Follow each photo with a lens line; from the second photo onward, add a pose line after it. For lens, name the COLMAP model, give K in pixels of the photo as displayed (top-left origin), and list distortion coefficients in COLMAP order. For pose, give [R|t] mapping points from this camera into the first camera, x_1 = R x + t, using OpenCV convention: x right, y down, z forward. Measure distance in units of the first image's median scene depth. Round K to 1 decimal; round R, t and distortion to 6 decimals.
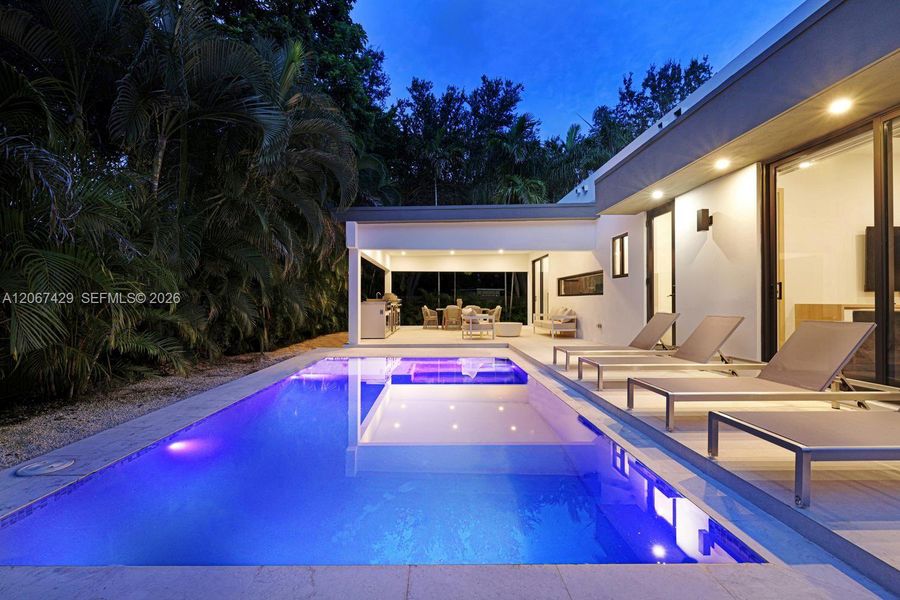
lens RADIAL K [[385.8, 0, 444.9], [0, 385.8, 298.8], [0, 0, 1]] dist [0.000691, 0.000019]
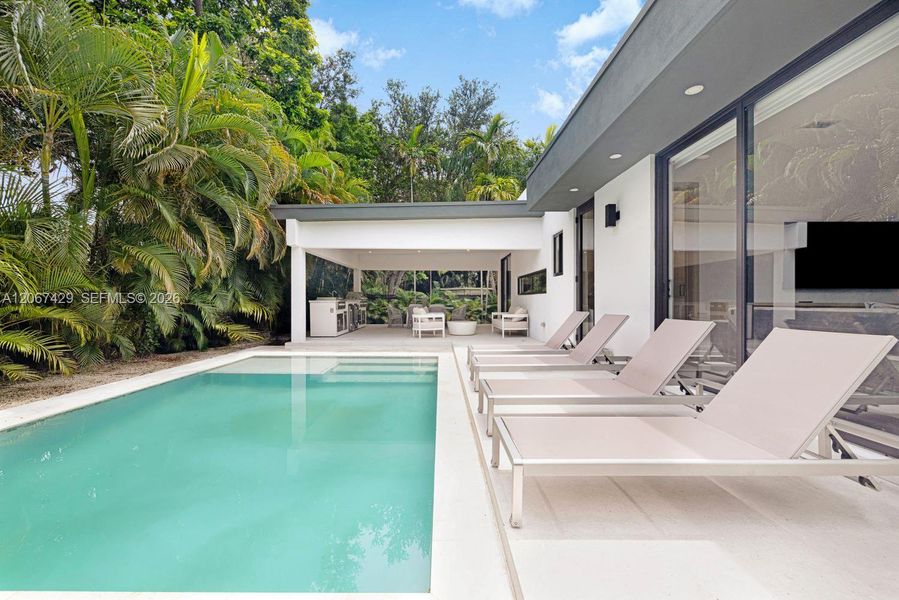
lens RADIAL K [[378.7, 0, 445.1], [0, 378.7, 301.5], [0, 0, 1]] dist [0.001936, -0.000054]
pose [[0.999961, 0.000206, -0.008861, 0.106870], [-0.000118, 0.999950, 0.009953, 0.000969], [0.008862, -0.009952, 0.999911, 0.017252]]
